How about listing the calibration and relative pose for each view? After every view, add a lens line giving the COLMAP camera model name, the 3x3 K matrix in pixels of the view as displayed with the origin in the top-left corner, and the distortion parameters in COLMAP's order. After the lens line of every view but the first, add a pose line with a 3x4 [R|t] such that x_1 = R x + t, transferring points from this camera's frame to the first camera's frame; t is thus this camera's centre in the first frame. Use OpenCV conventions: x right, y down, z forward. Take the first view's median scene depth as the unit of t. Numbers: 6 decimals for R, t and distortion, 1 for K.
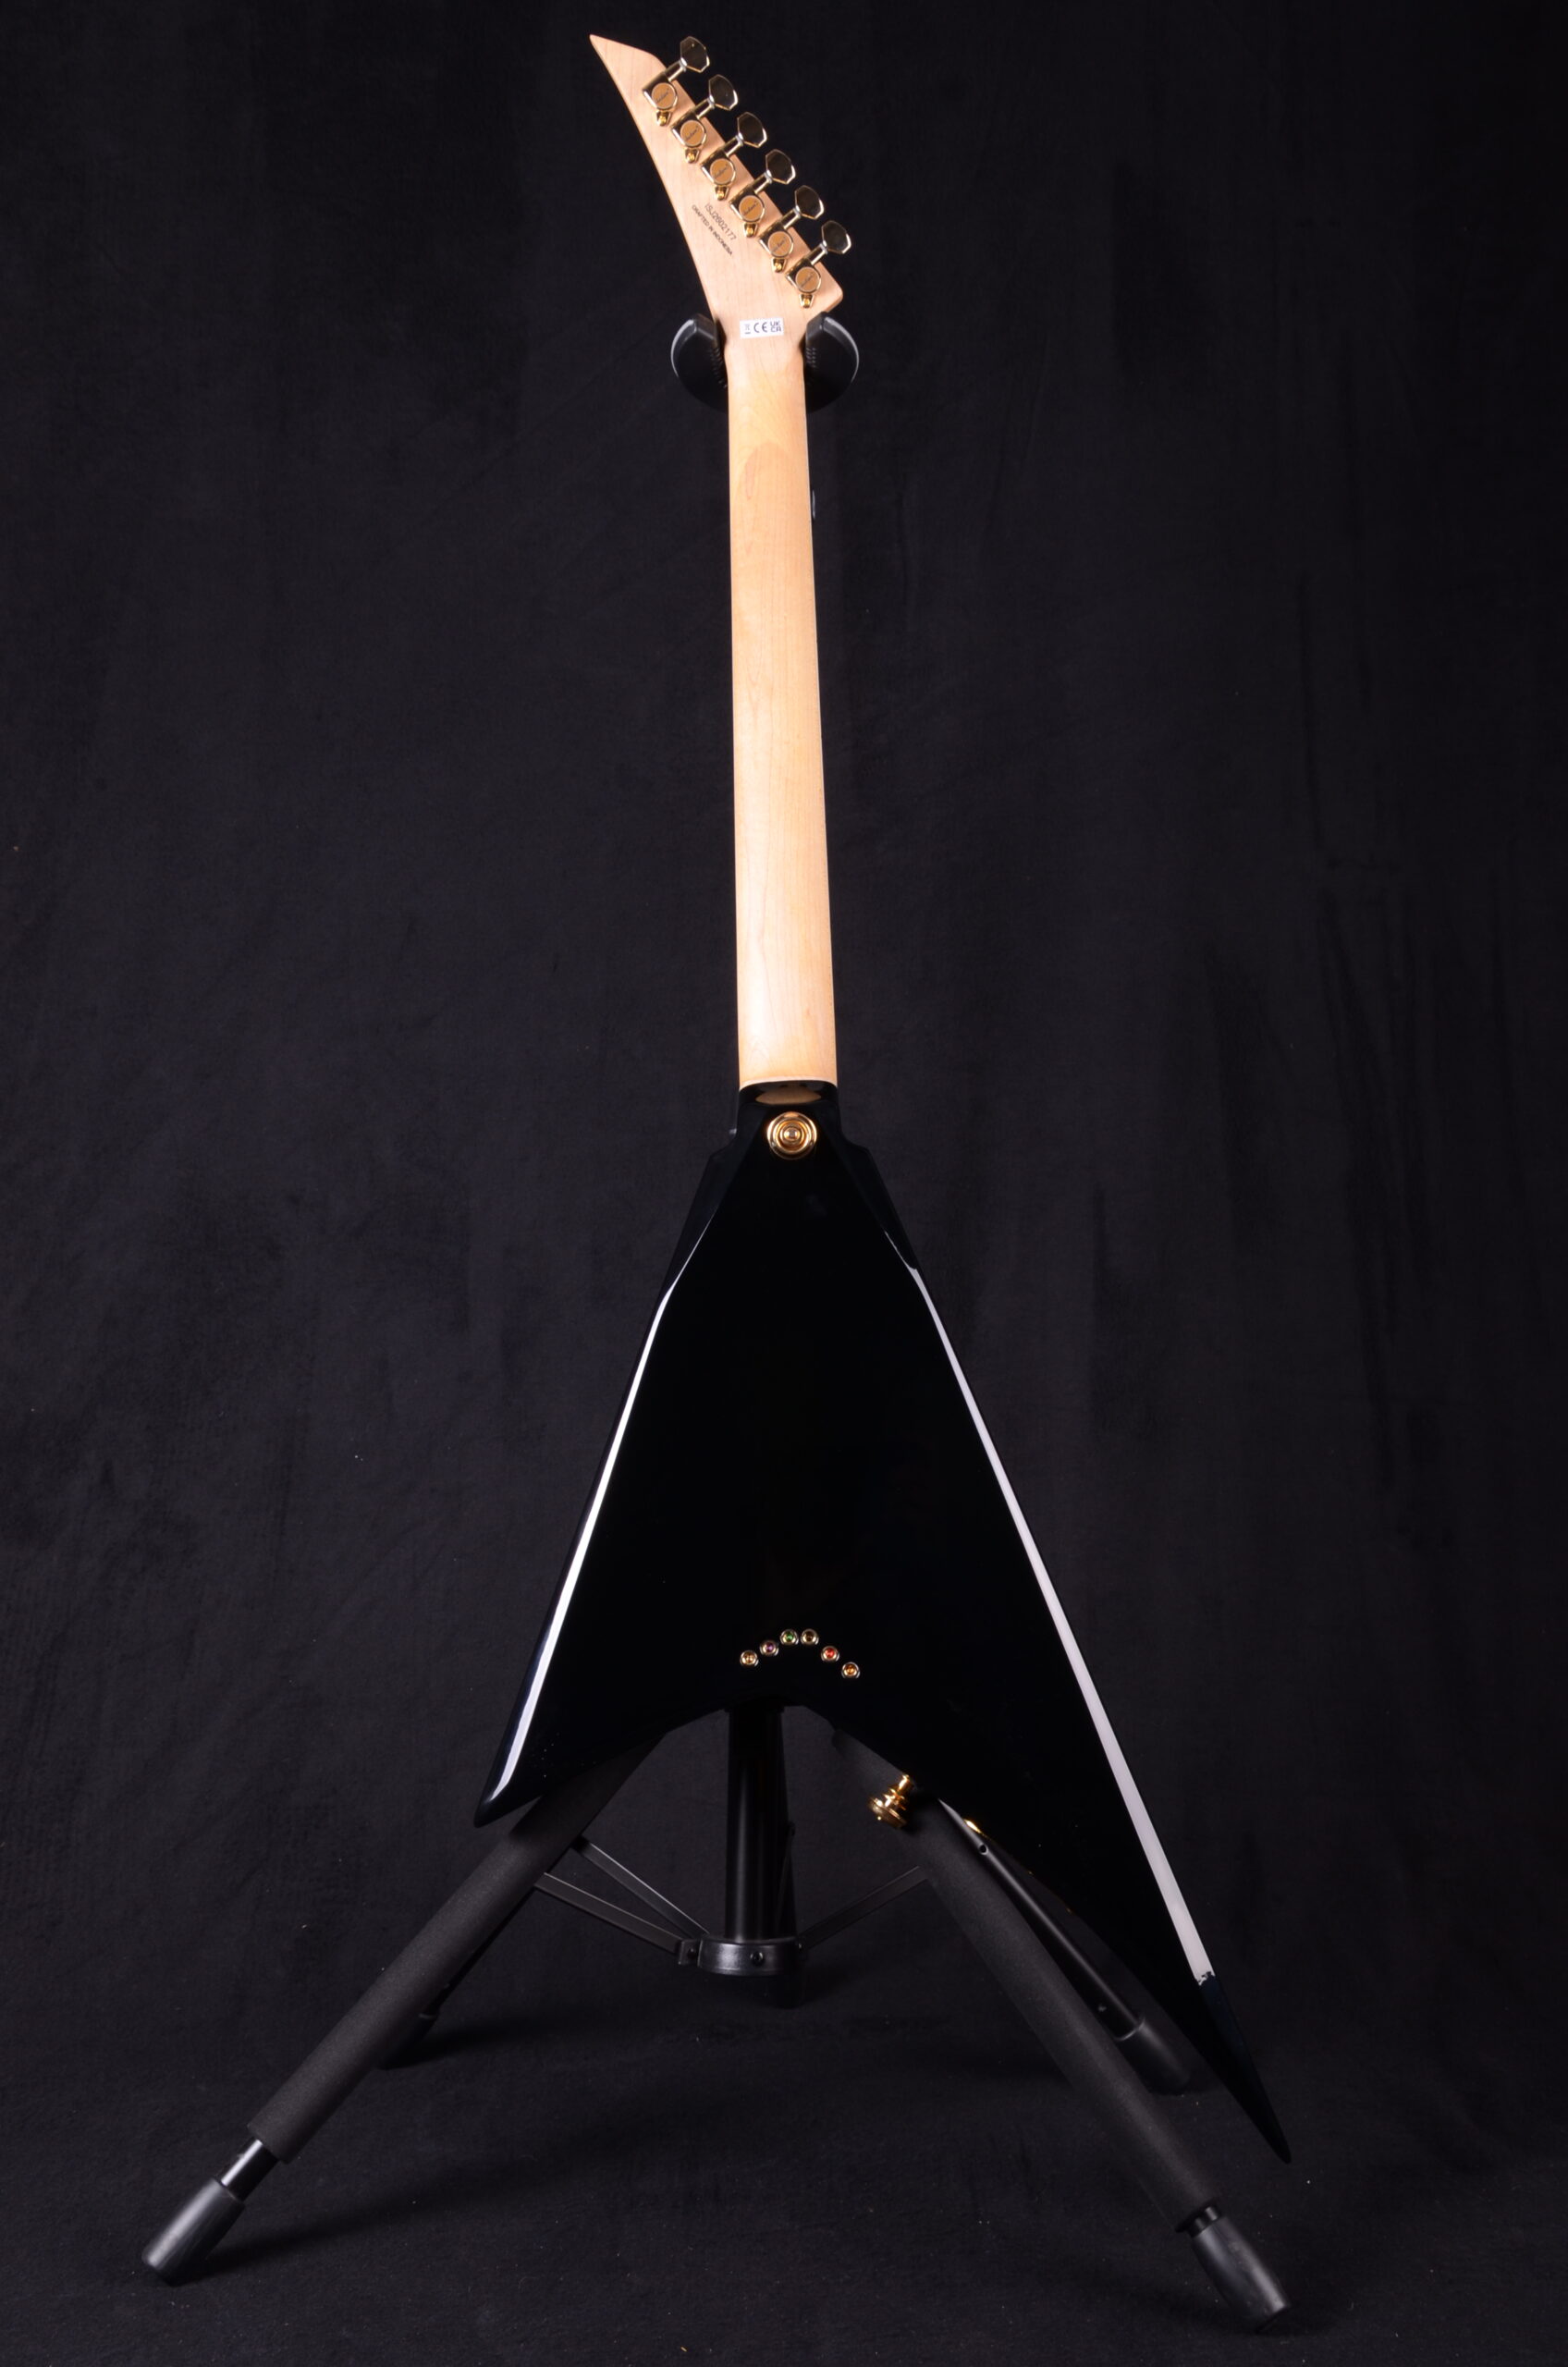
lens RADIAL K [[2770.0, 0, 784.5], [0, 2770.0, 1190.5], [0, 0, 1]] dist [0.006574, 0.348812]
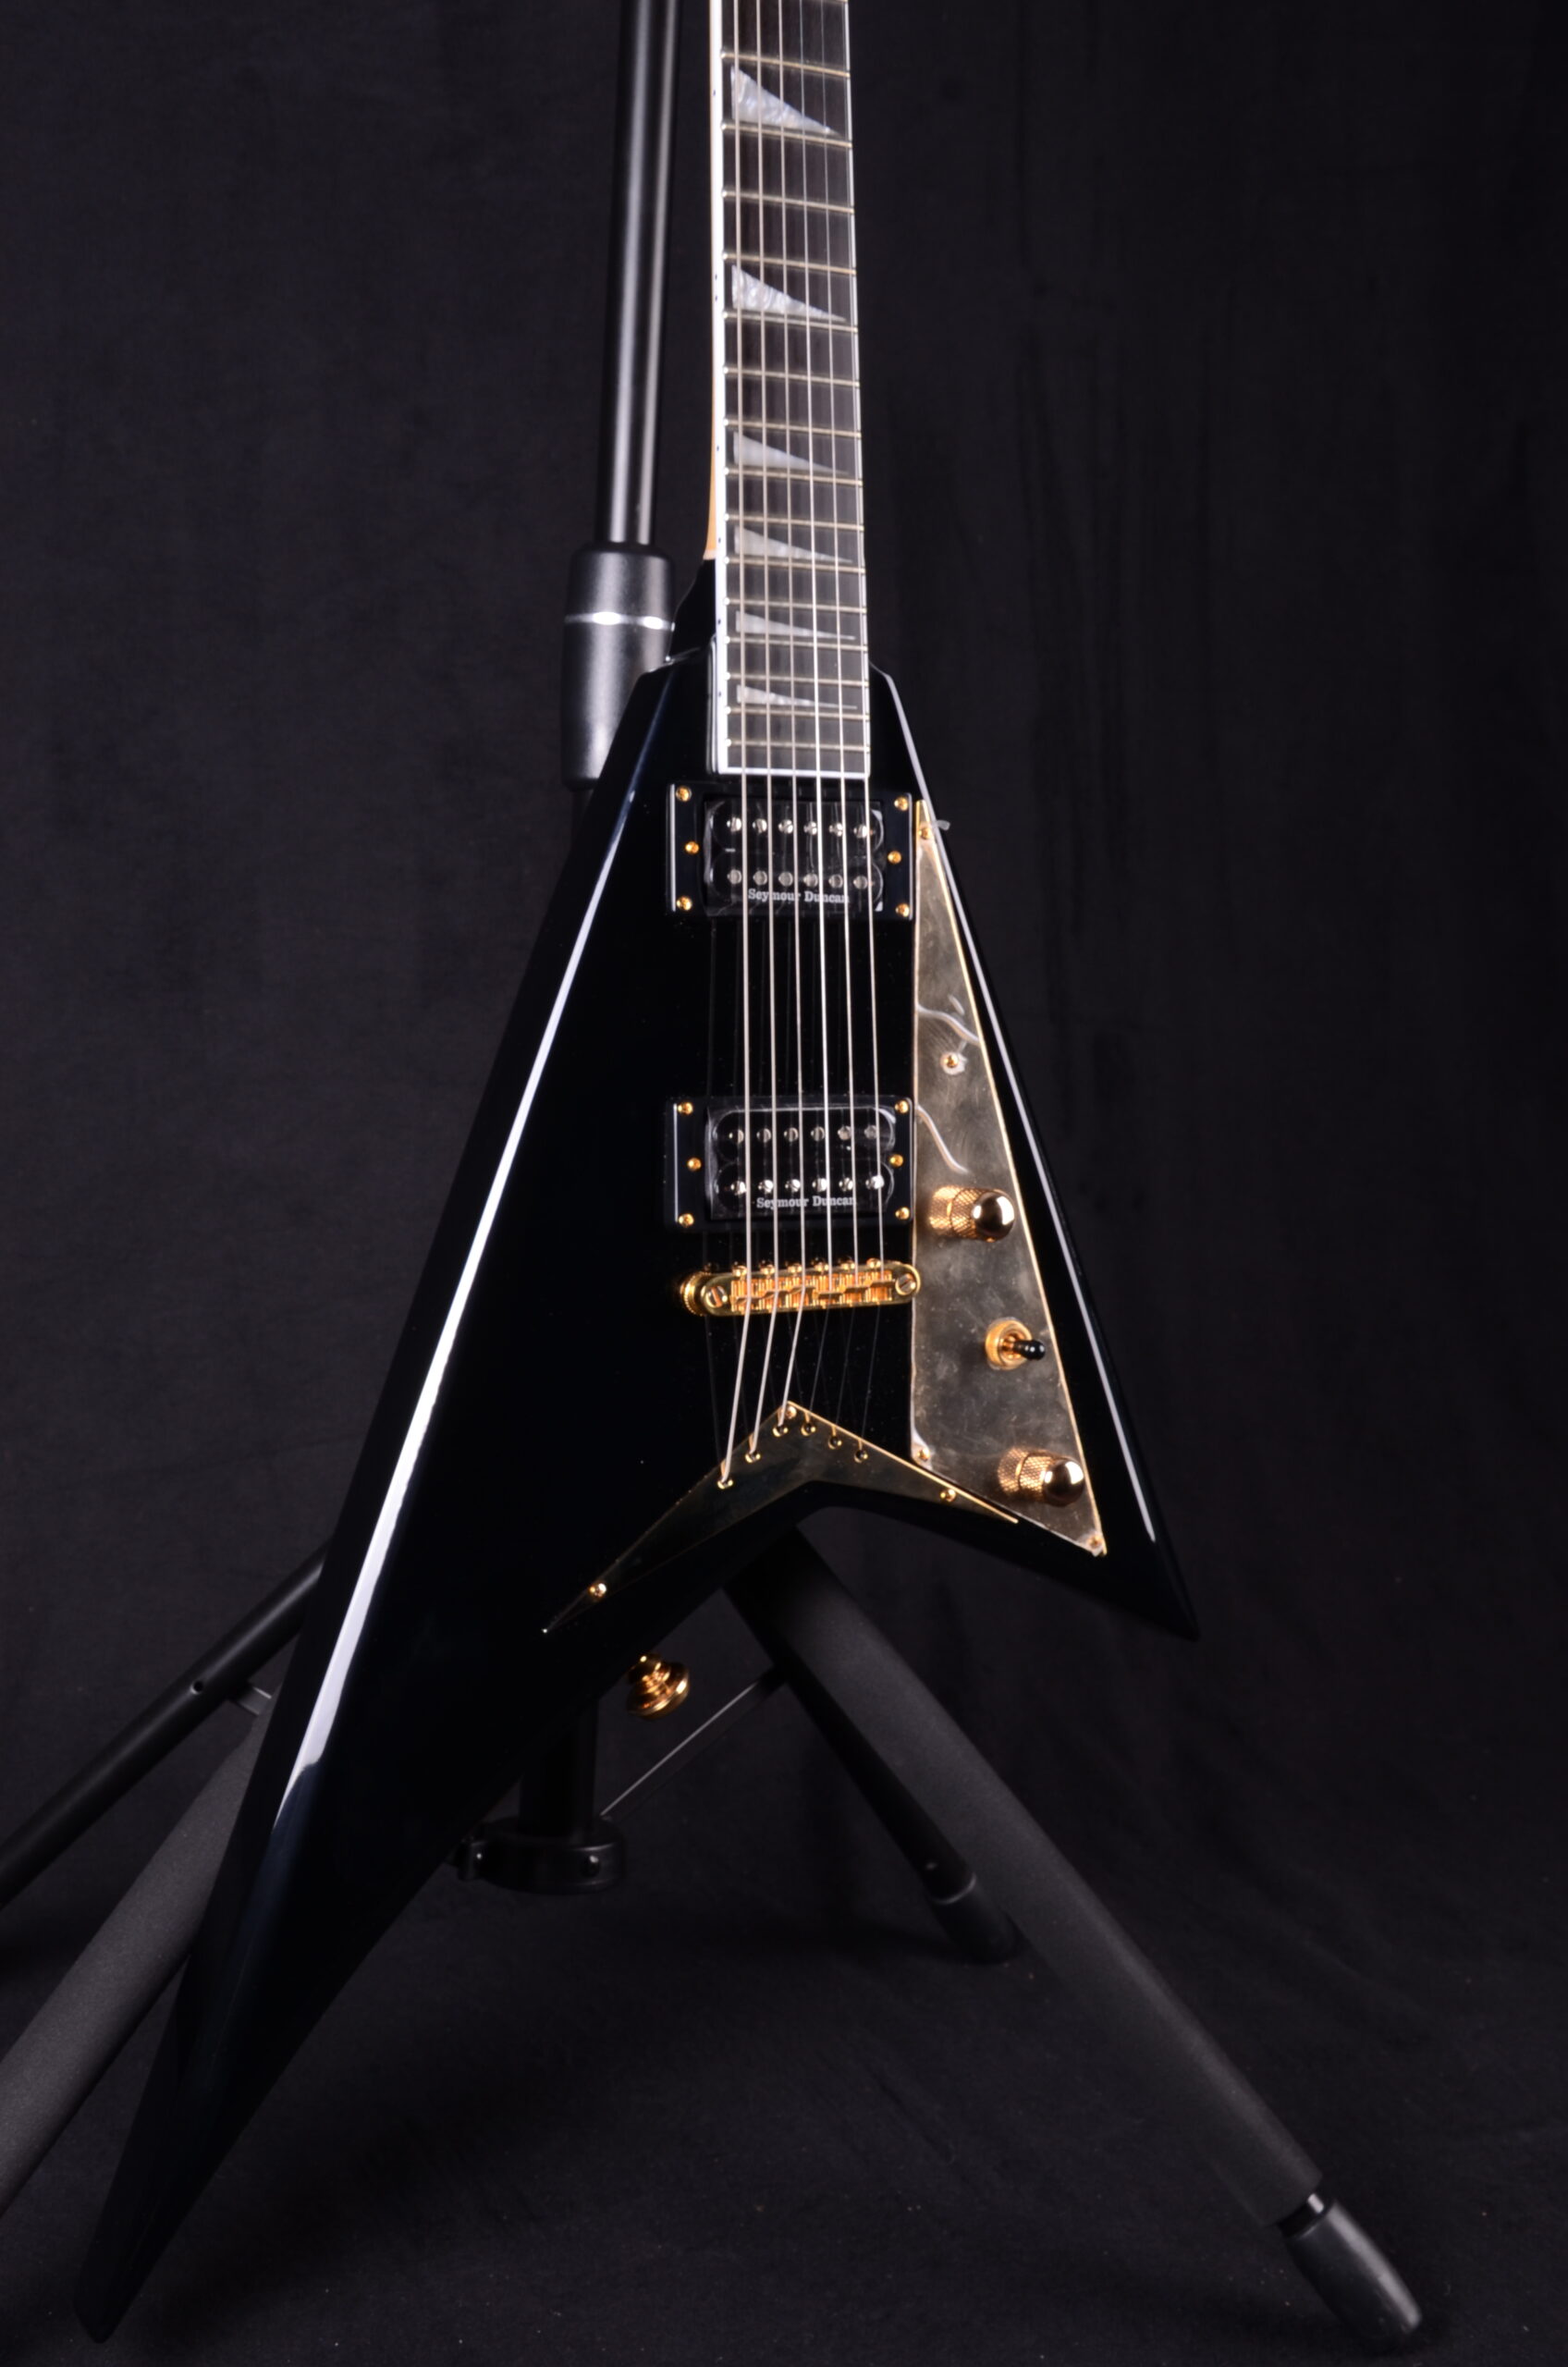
lens RADIAL K [[3076.8, 0, 783.9], [0, 3076.8, 1191.7], [0, 0, 1]] dist [0.031144, 0.491074]
pose [[0.907207, 0.016094, 0.420377, -0.227975], [-0.091995, 0.982672, 0.160911, -0.008867], [-0.410504, -0.184652, 0.892967, 0.269597]]
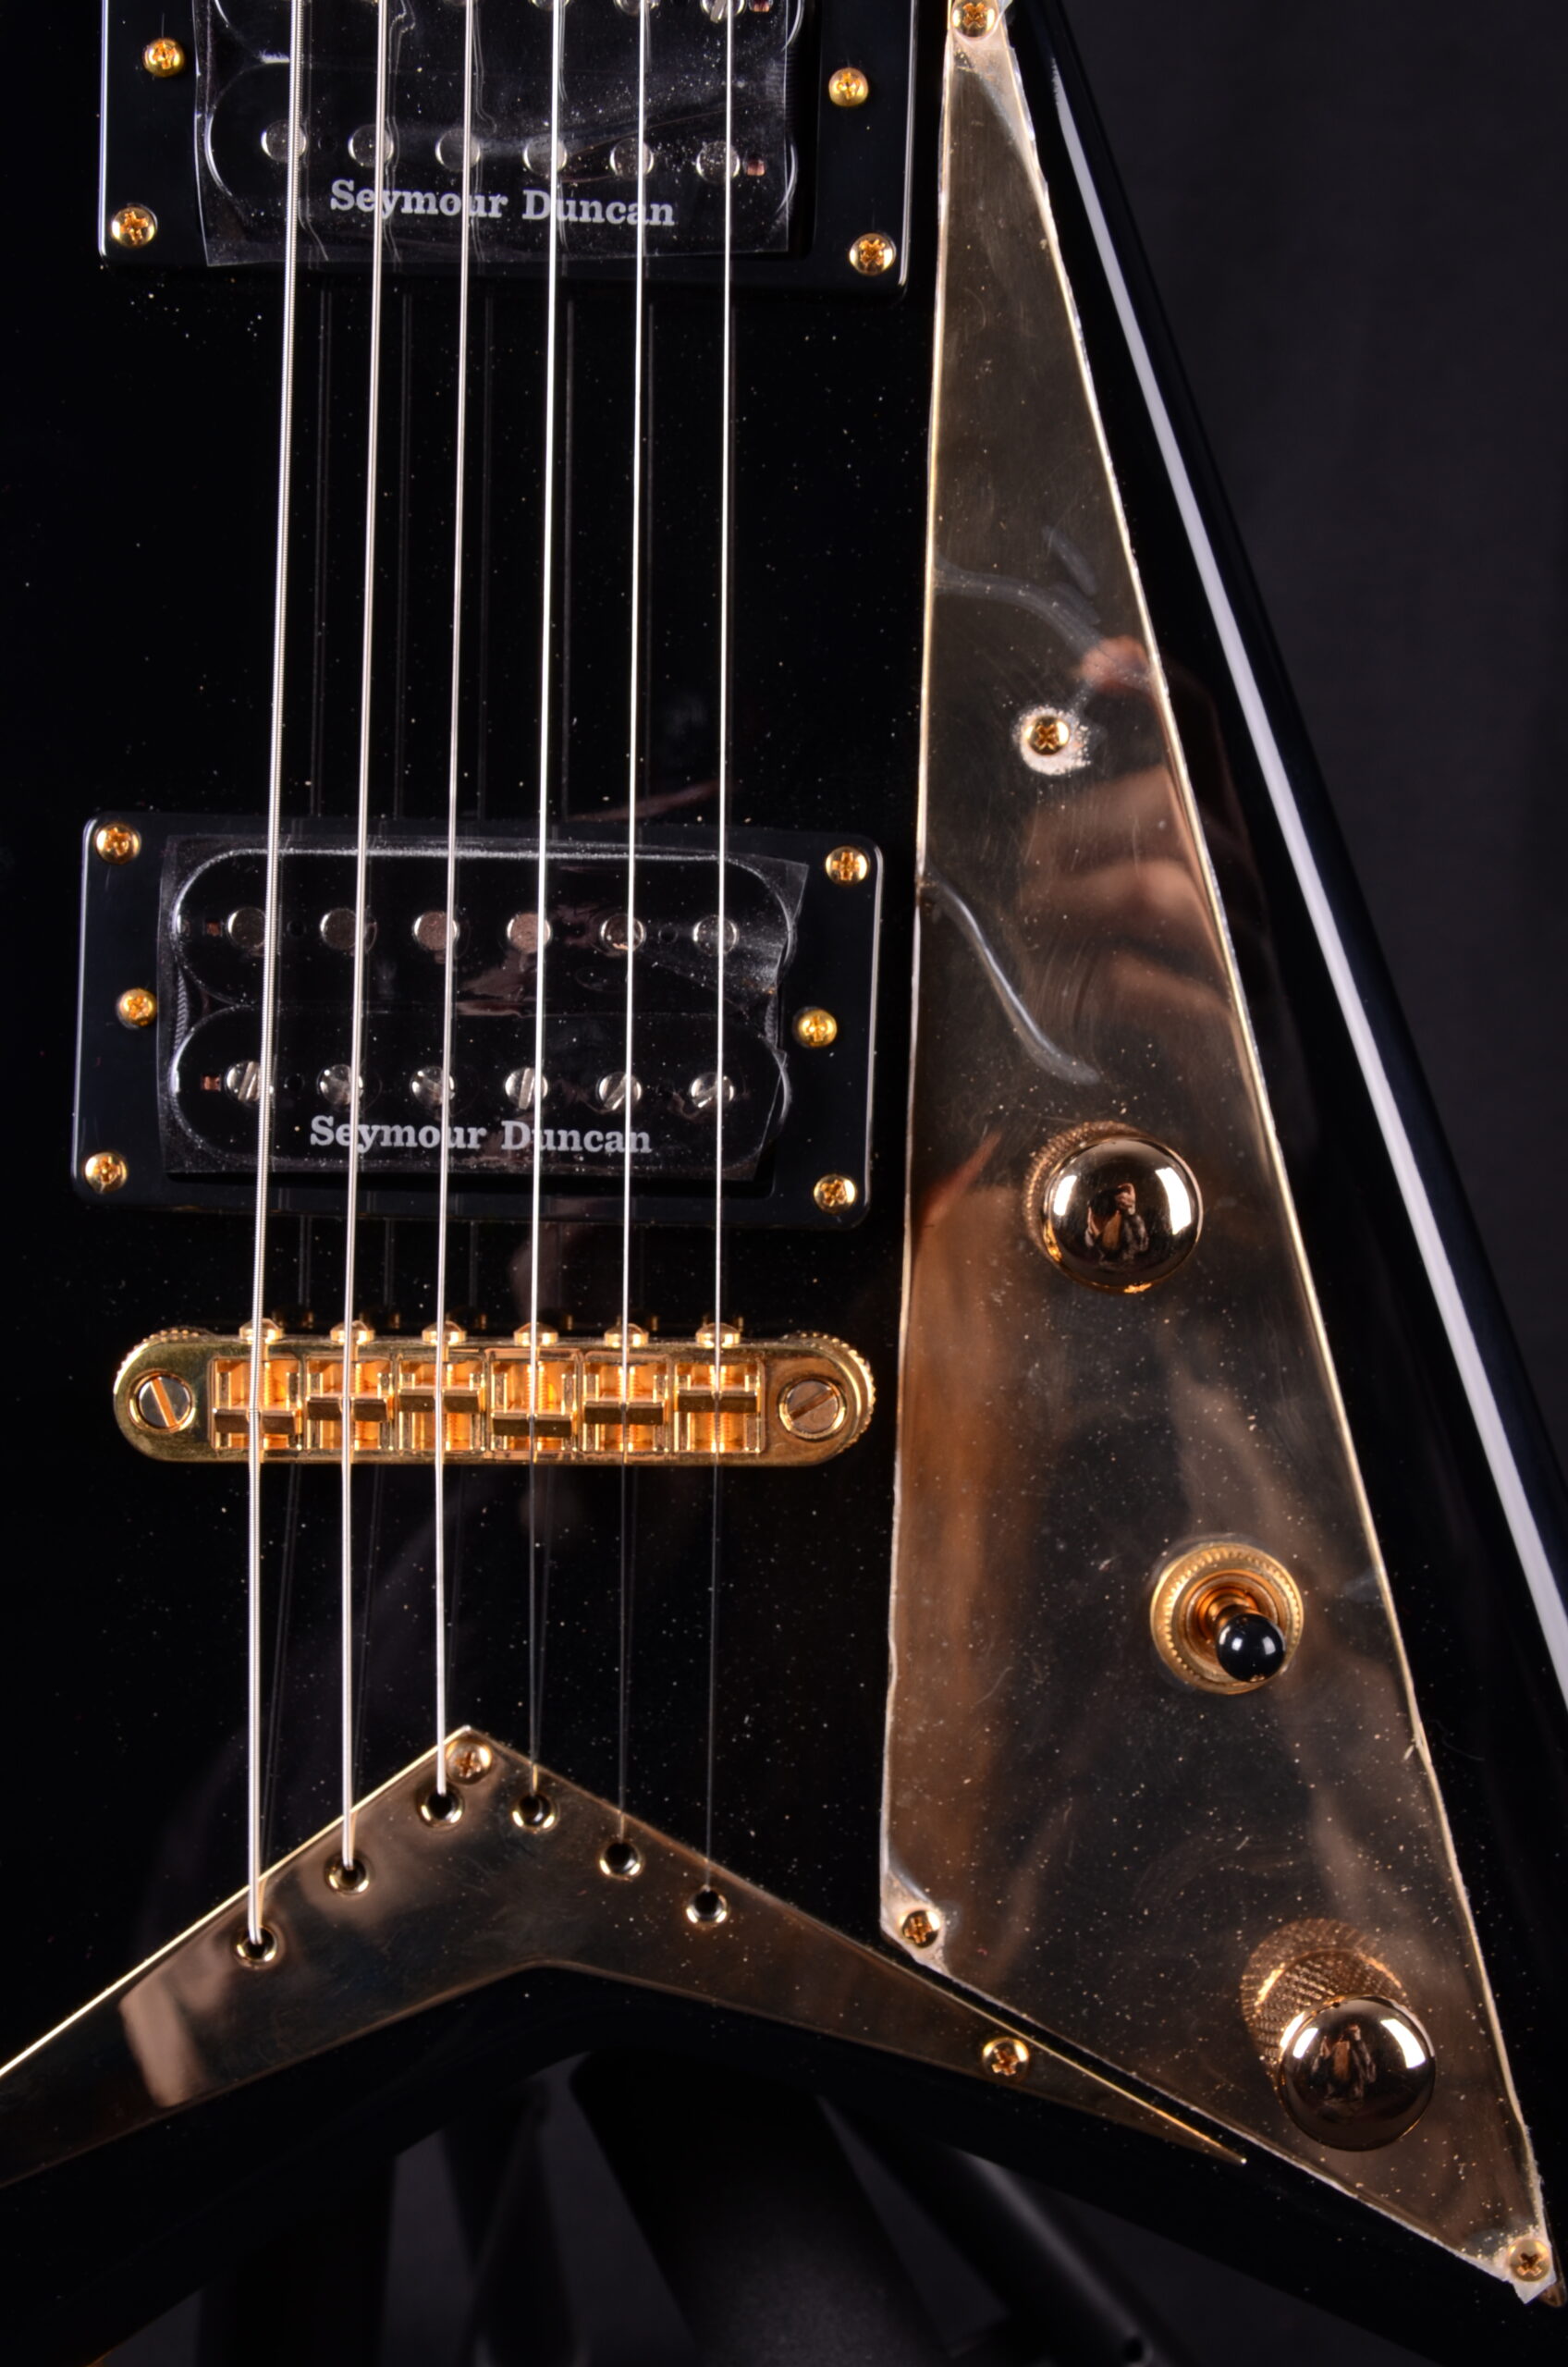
lens RADIAL K [[3415.6, 0, 790.3], [0, 3415.6, 1218.2], [0, 0, 1]] dist [0.020200, 0.429368]
pose [[0.996896, 0.066598, -0.041981, 0.036163], [-0.057241, 0.979282, 0.194244, 0.045864], [0.054048, -0.191238, 0.980054, 0.563118]]
